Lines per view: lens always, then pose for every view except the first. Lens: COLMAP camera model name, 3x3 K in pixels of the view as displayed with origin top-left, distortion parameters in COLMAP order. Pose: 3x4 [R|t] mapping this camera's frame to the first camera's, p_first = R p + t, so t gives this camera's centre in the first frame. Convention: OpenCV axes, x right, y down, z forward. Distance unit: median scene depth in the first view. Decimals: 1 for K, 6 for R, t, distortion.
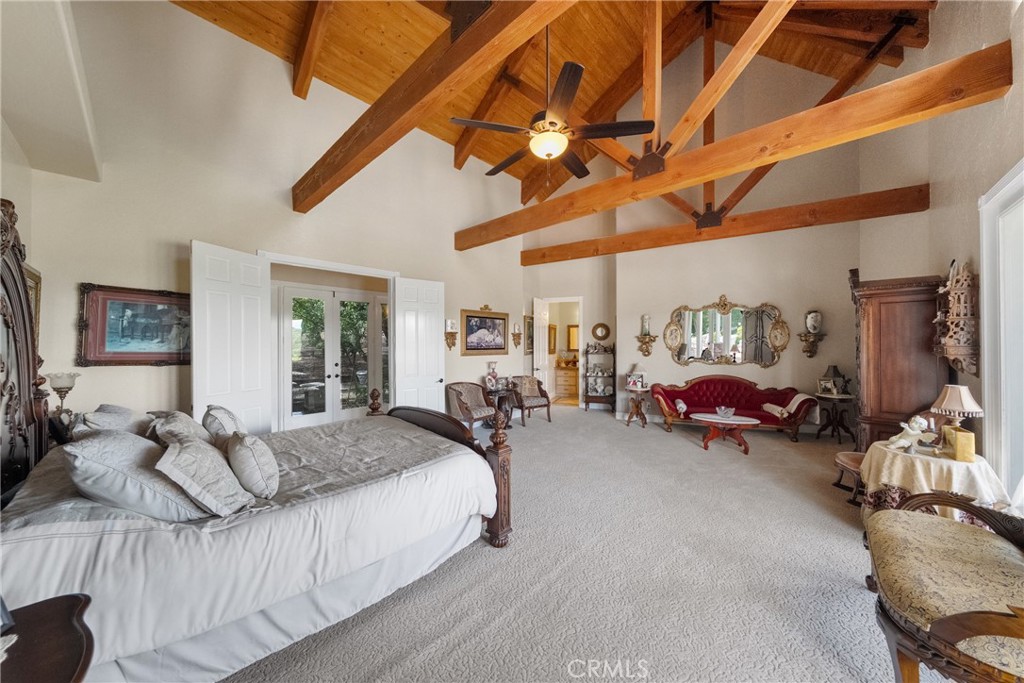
lens RADIAL K [[352.9, 0, 516.7], [0, 352.9, 338.9], [0, 0, 1]] dist [0.002452, 0.000094]
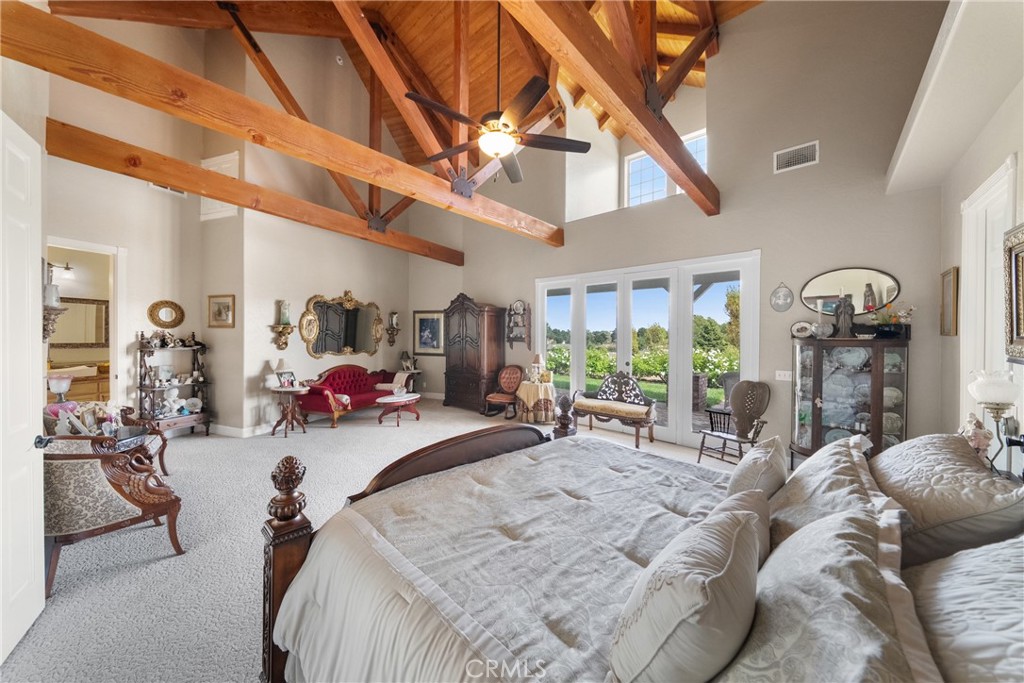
lens RADIAL K [[352.9, 0, 516.5], [0, 352.9, 343.8], [0, 0, 1]] dist [0.002452, 0.000094]
pose [[-0.033129, -0.014768, 0.999342, -0.493239], [-0.020830, 0.999684, 0.014082, 0.012486], [-0.999234, -0.020349, -0.033427, 0.511731]]
